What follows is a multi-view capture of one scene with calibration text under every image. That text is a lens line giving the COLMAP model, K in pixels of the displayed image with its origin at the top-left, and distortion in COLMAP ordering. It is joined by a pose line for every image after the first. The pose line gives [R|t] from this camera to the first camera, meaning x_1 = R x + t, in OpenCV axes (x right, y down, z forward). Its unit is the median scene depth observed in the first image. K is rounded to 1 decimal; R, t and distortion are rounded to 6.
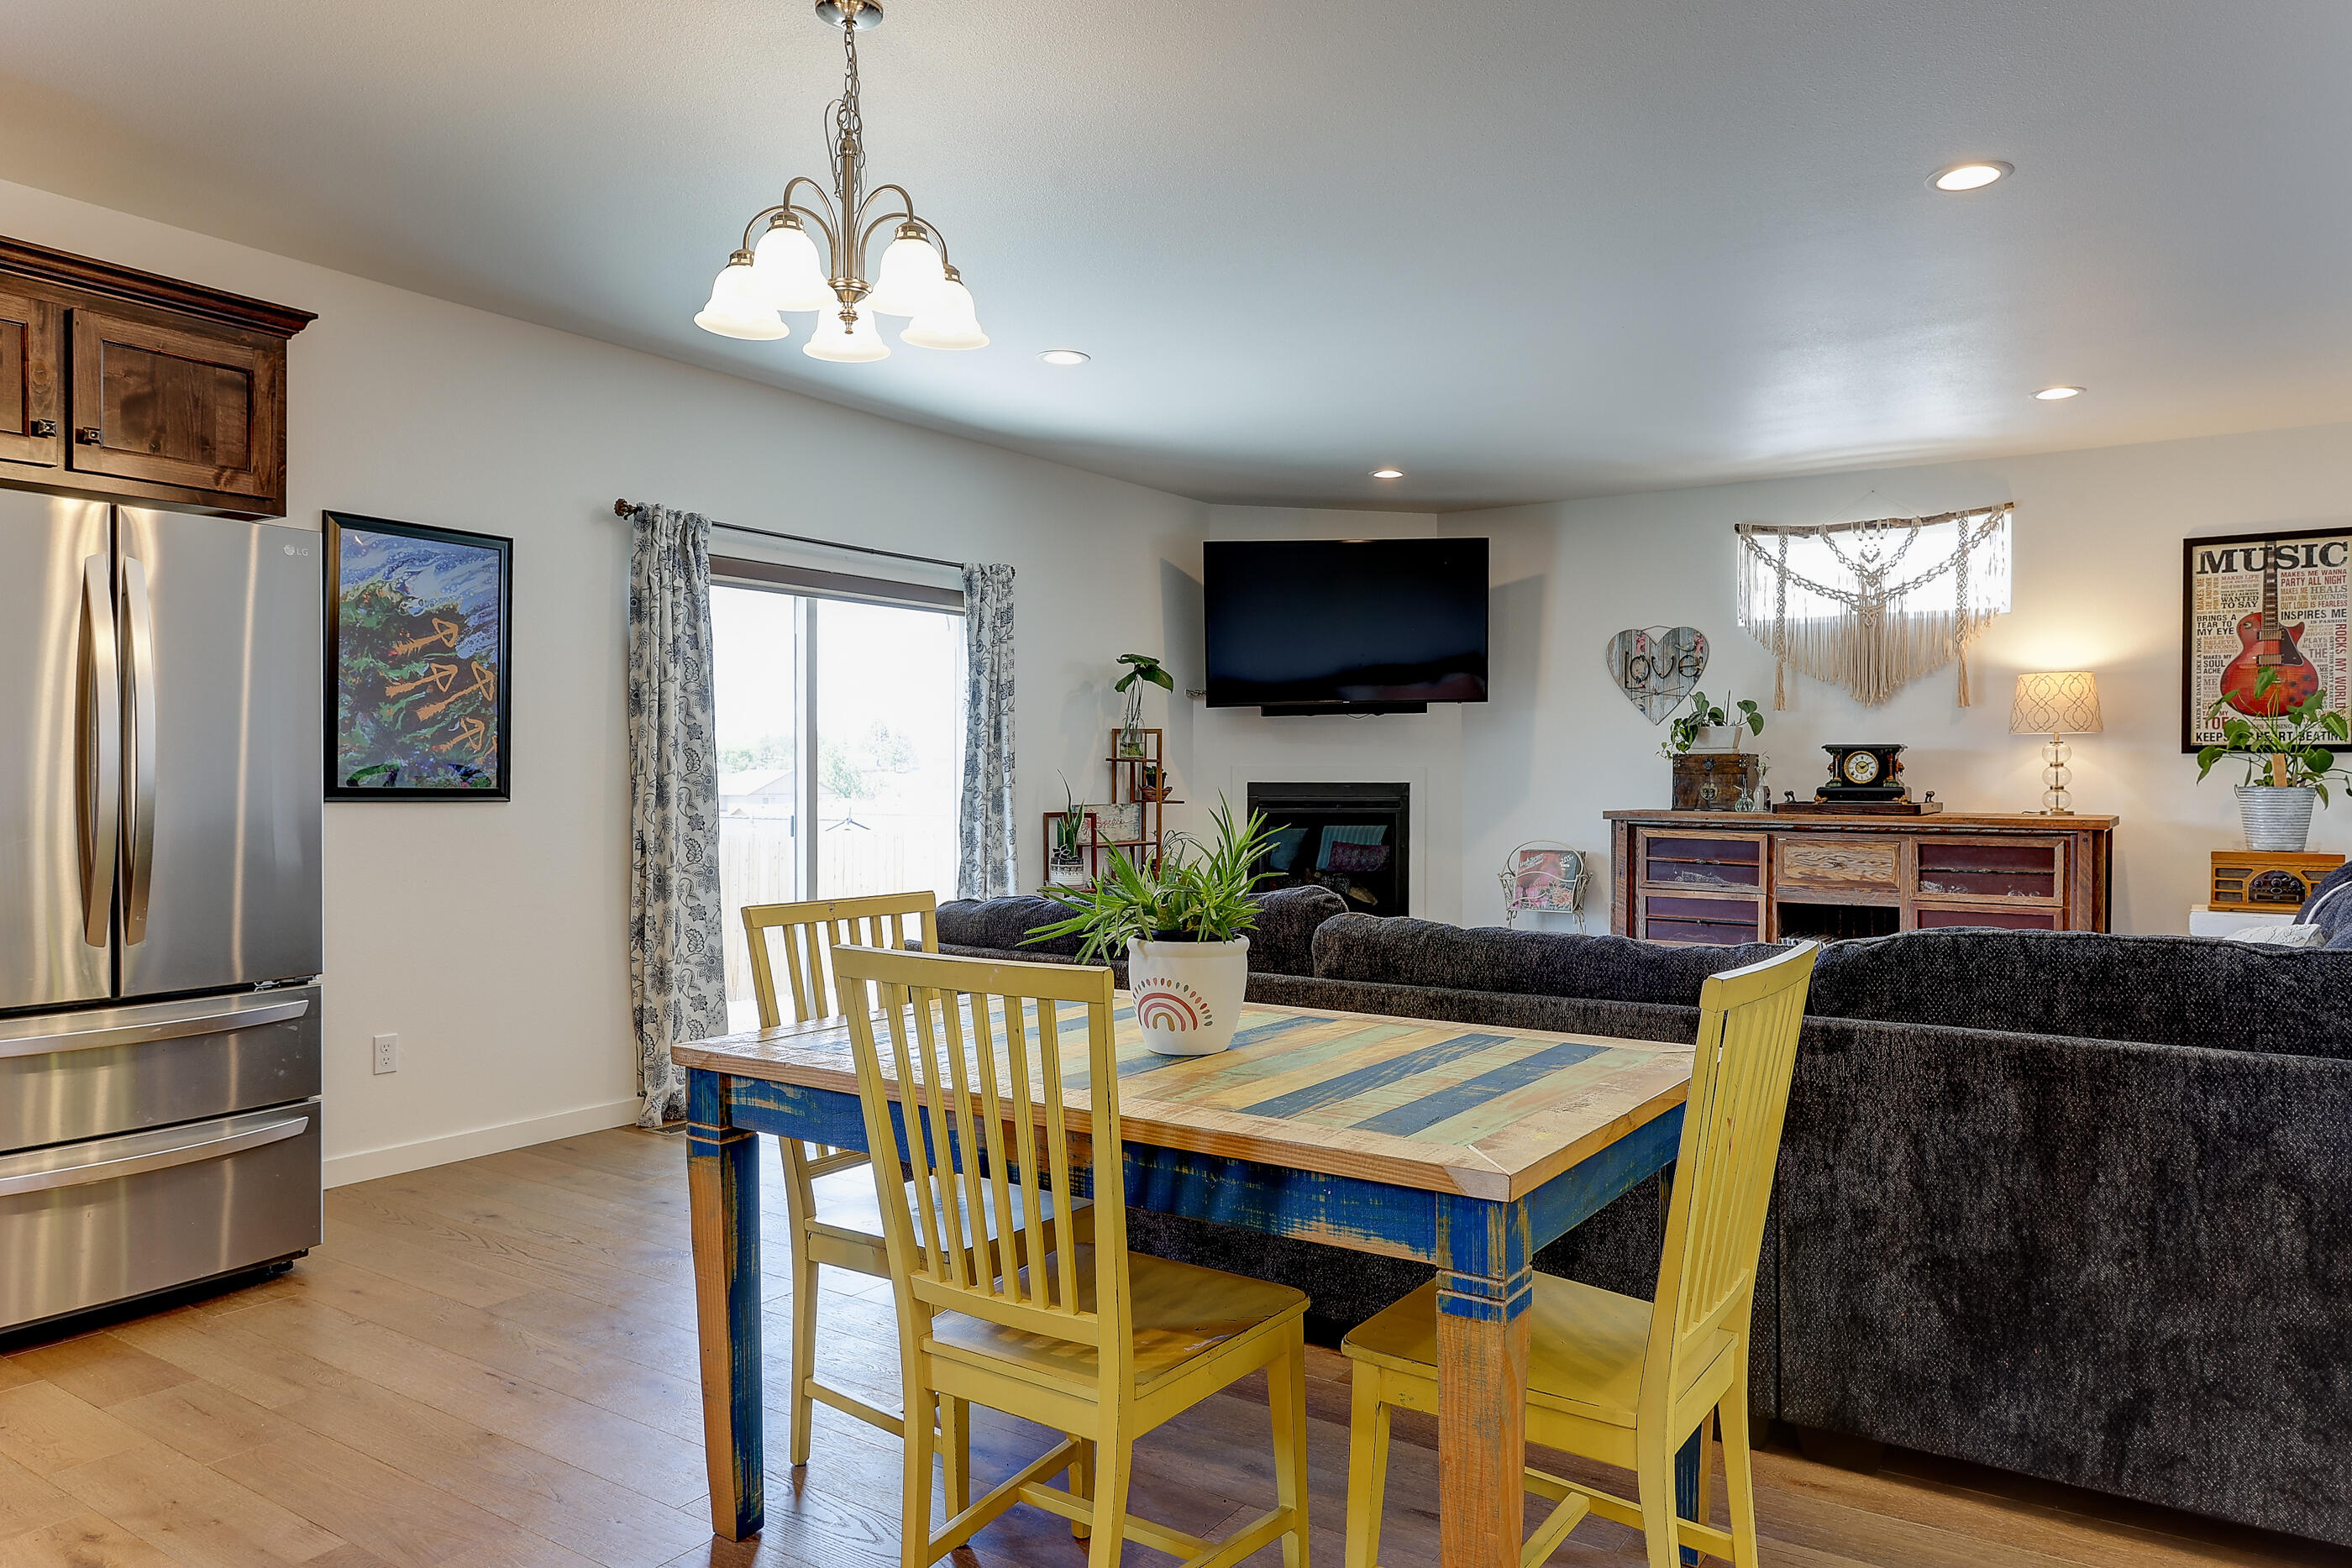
lens RADIAL K [[1556.9, 0, 1200.0], [0, 1556.9, 786.9], [0, 0, 1]] dist [-0.006226, 0.007708]
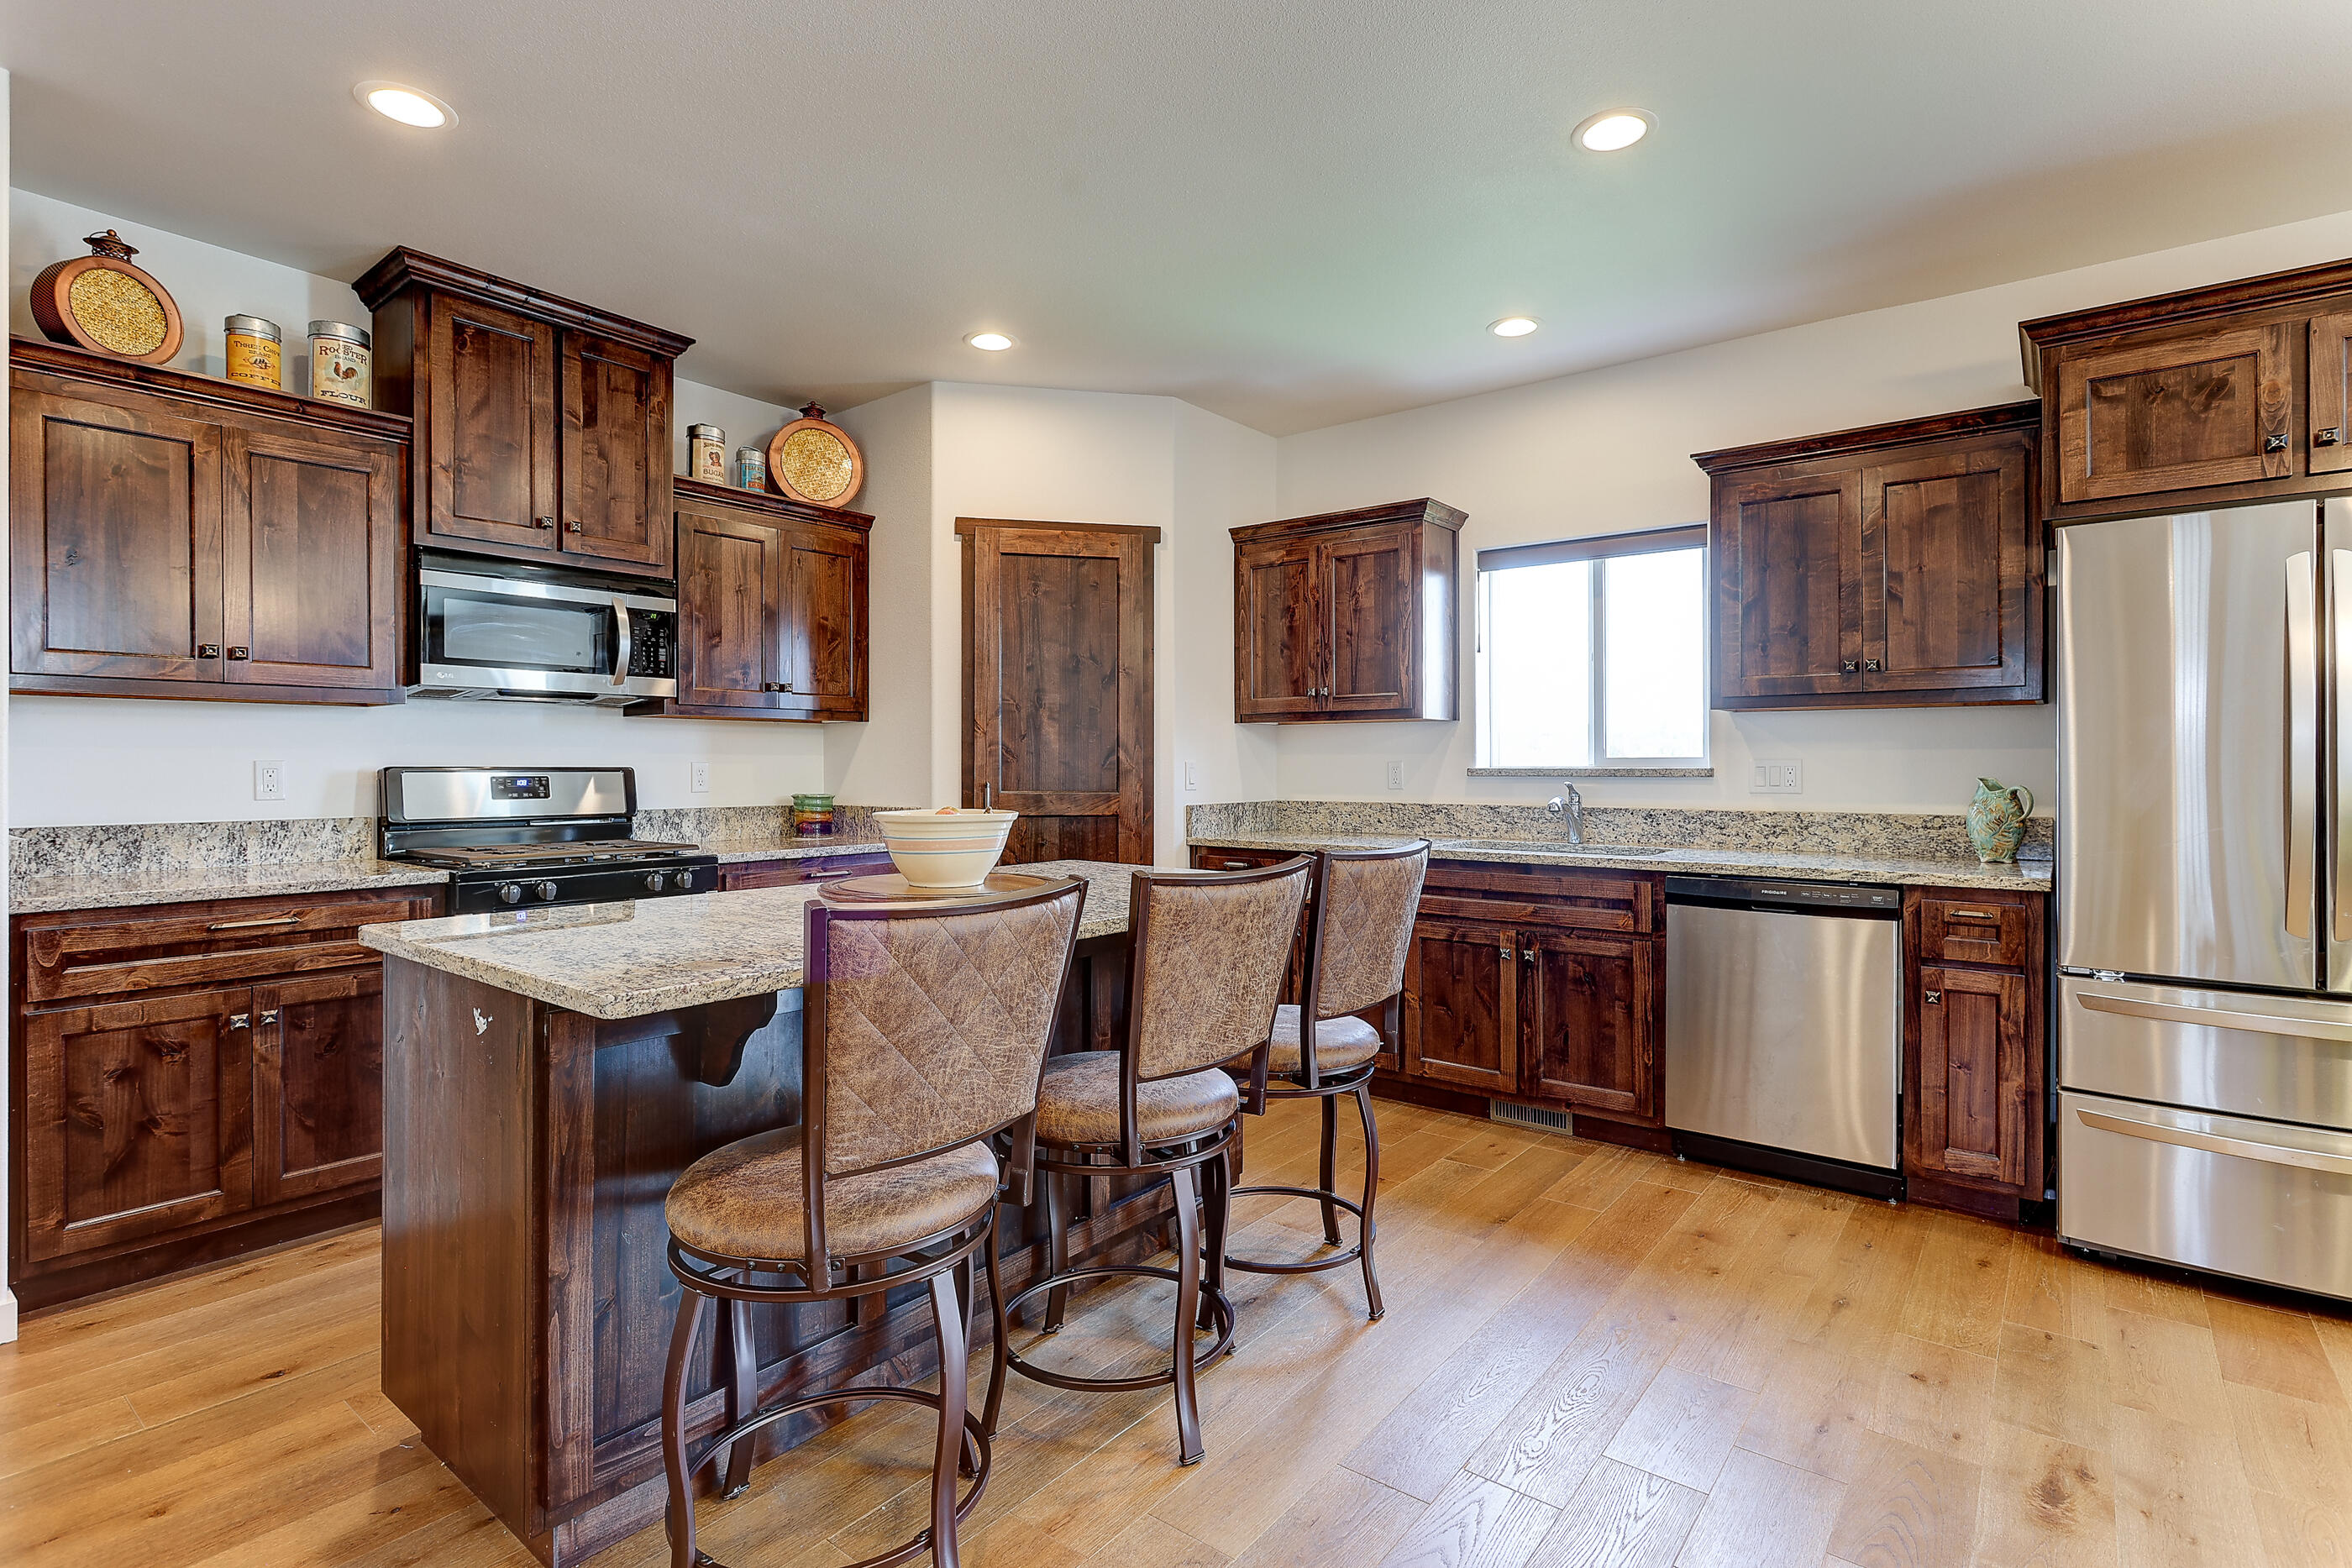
lens RADIAL K [[1141.3, 0, 1168.7], [0, 1141.3, 768.6], [0, 0, 1]] dist [0.003290, 0.003112]
pose [[-0.066912, 0.000585, -0.997759, 0.048970], [-0.006993, 0.999975, 0.001055, -0.001979], [0.997734, 0.007048, -0.066906, 0.160185]]
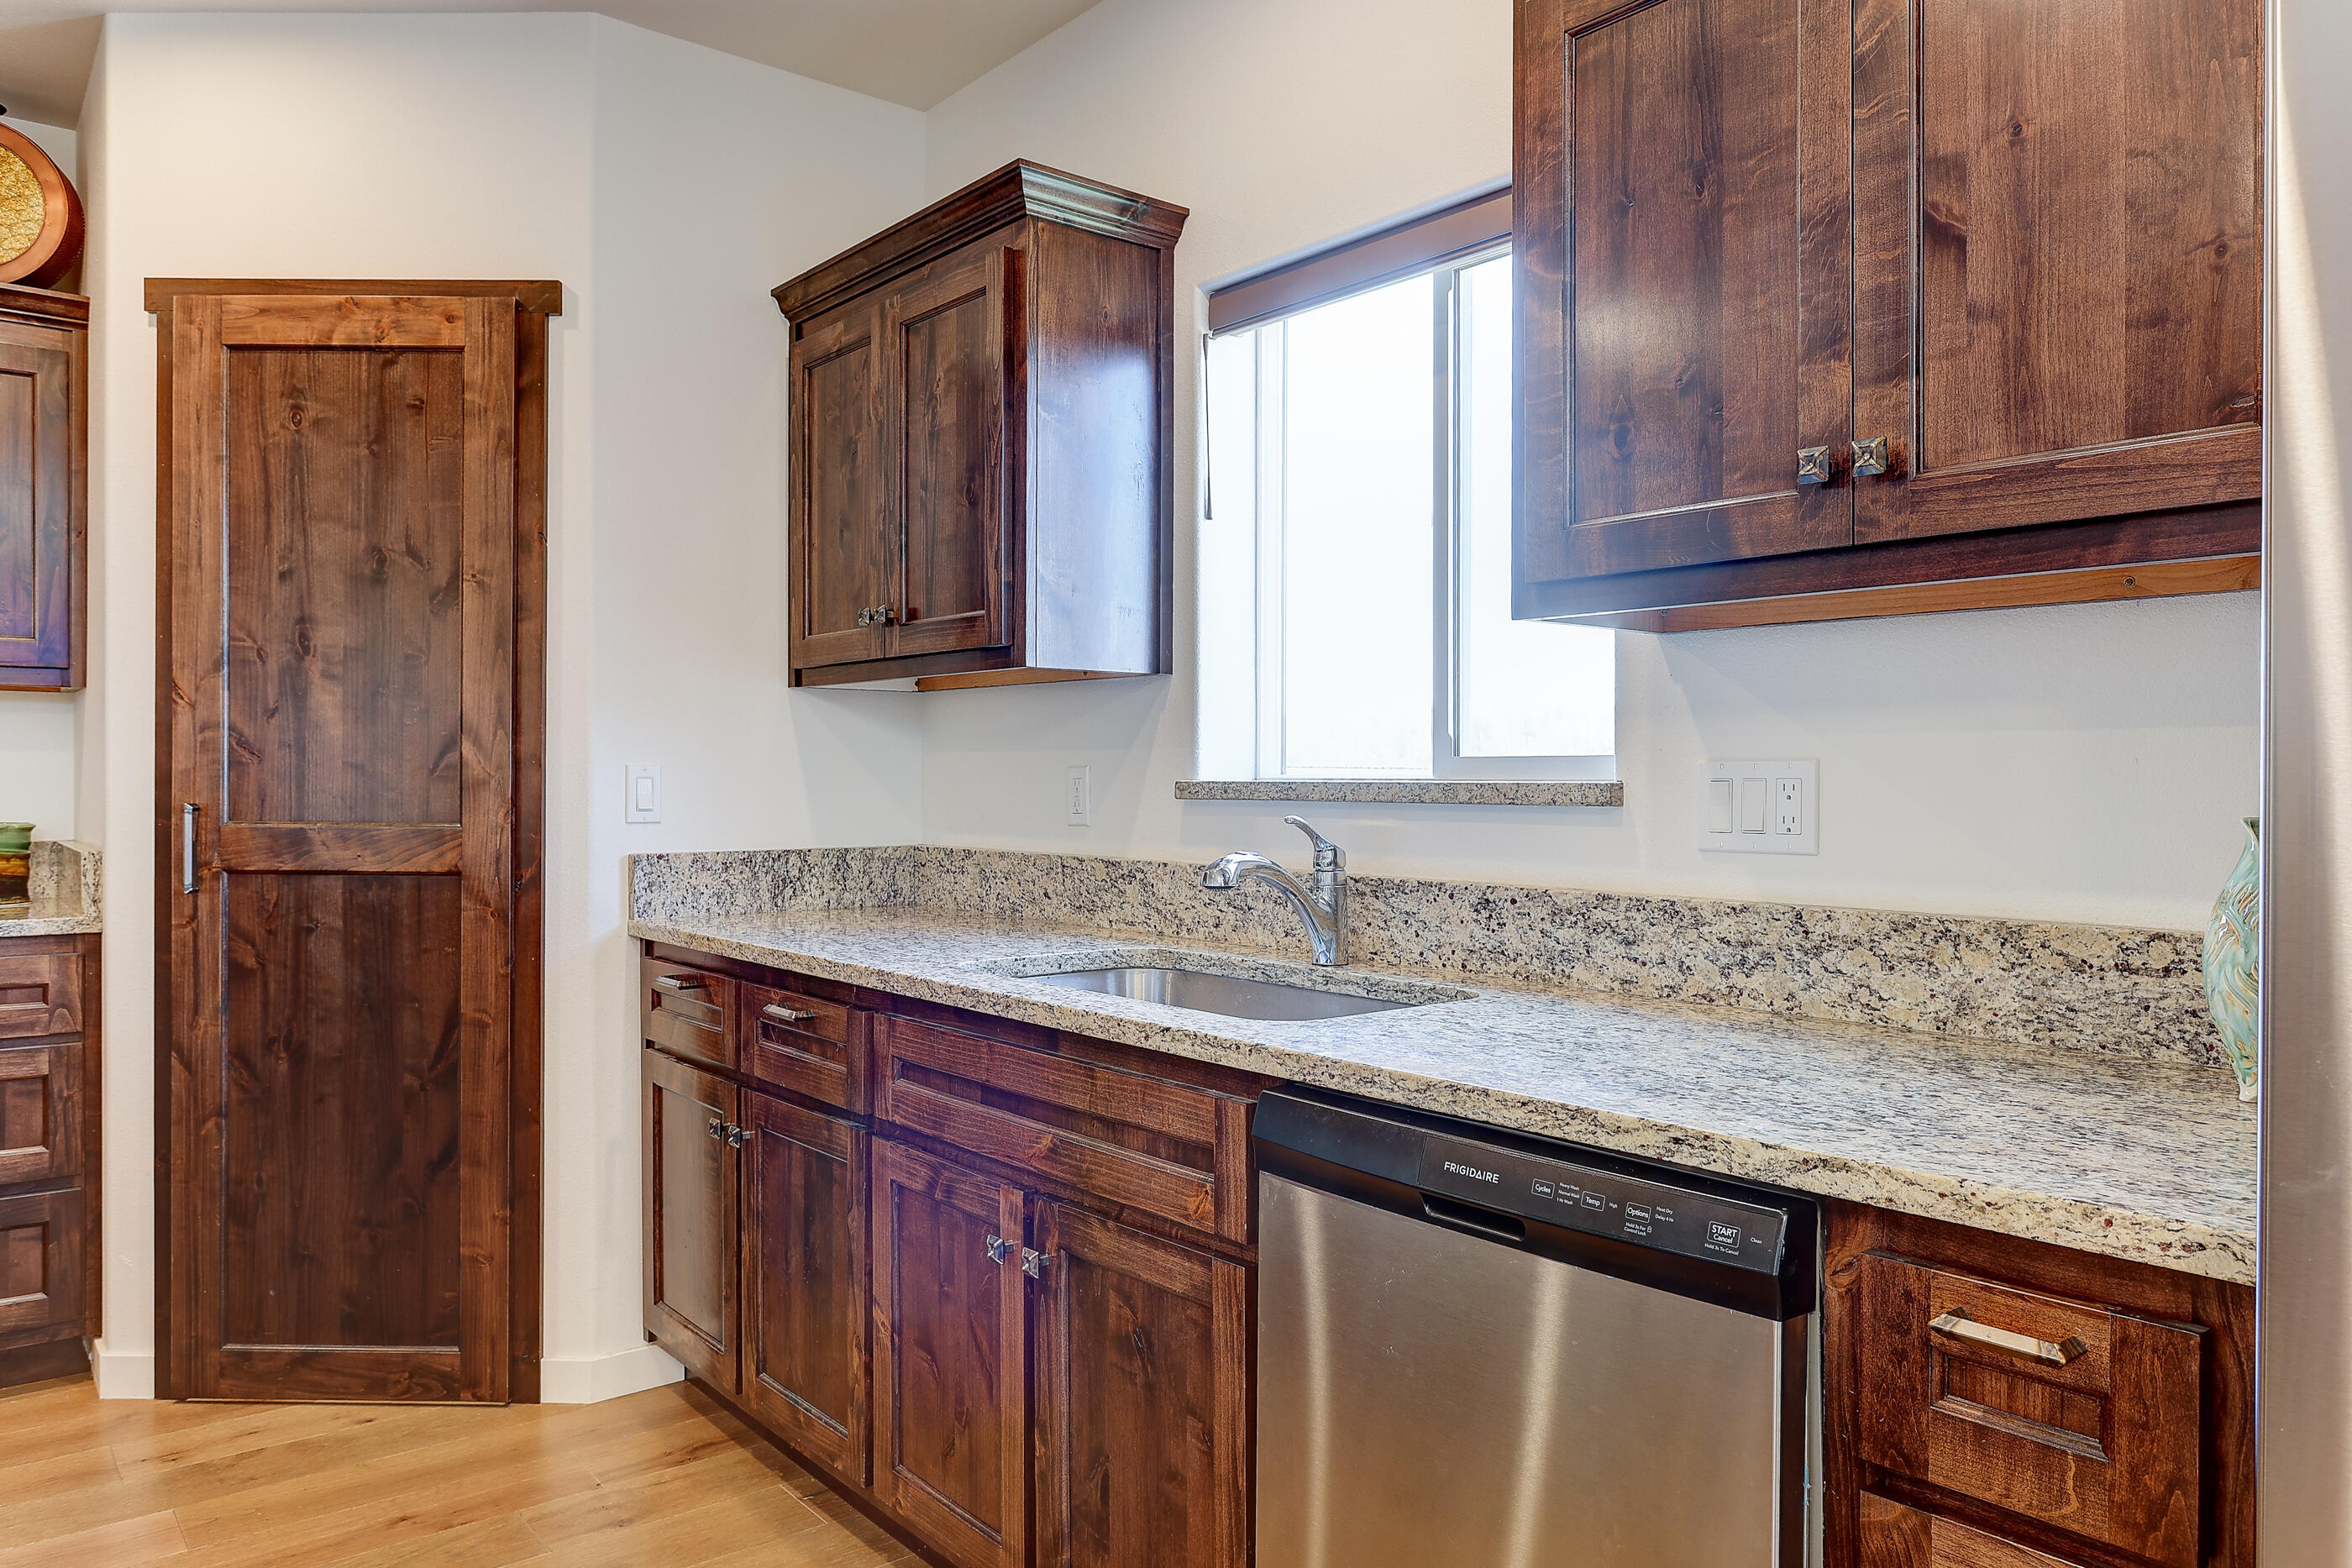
lens RADIAL K [[1632.7, 0, 1089.2], [0, 1632.7, 787.9], [0, 0, 1]] dist [-0.005823, 0.001589]
pose [[-0.284598, 0.002295, -0.958644, -0.247291], [-0.012365, 0.999905, 0.006065, -0.003389], [0.958567, 0.013580, -0.284542, 0.414610]]
